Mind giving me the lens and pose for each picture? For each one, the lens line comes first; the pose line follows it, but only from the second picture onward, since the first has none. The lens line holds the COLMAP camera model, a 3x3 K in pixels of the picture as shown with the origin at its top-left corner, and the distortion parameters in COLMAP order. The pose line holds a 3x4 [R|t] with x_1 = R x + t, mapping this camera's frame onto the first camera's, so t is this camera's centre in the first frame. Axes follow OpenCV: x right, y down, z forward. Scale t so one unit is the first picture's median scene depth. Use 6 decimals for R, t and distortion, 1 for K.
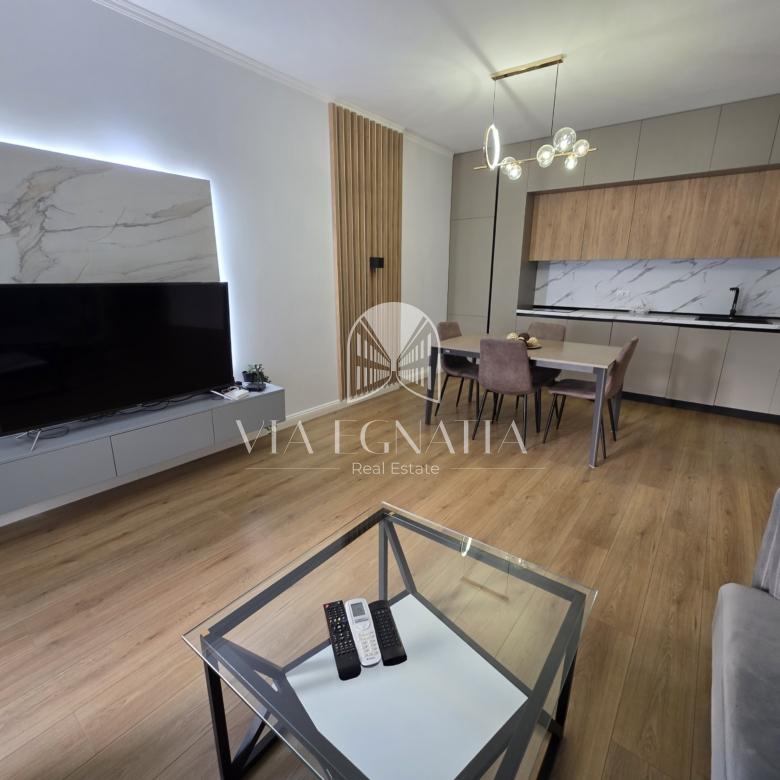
lens RADIAL K [[414.9, 0, 389.7], [0, 414.9, 386.2], [0, 0, 1]] dist [0.002614, 0.000592]
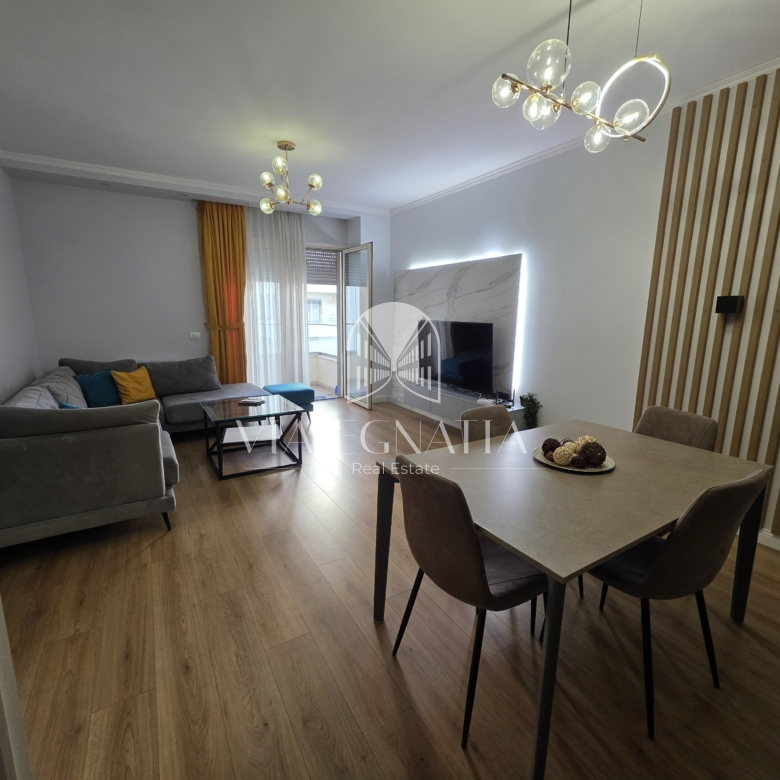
lens RADIAL K [[414.9, 0, 390.1], [0, 414.9, 390.7], [0, 0, 1]] dist [0.002614, 0.000592]
pose [[-0.365940, 0.162325, -0.916372, 1.325474], [-0.266363, 0.925209, 0.270258, -0.398830], [0.891705, 0.342986, -0.295334, 1.435931]]
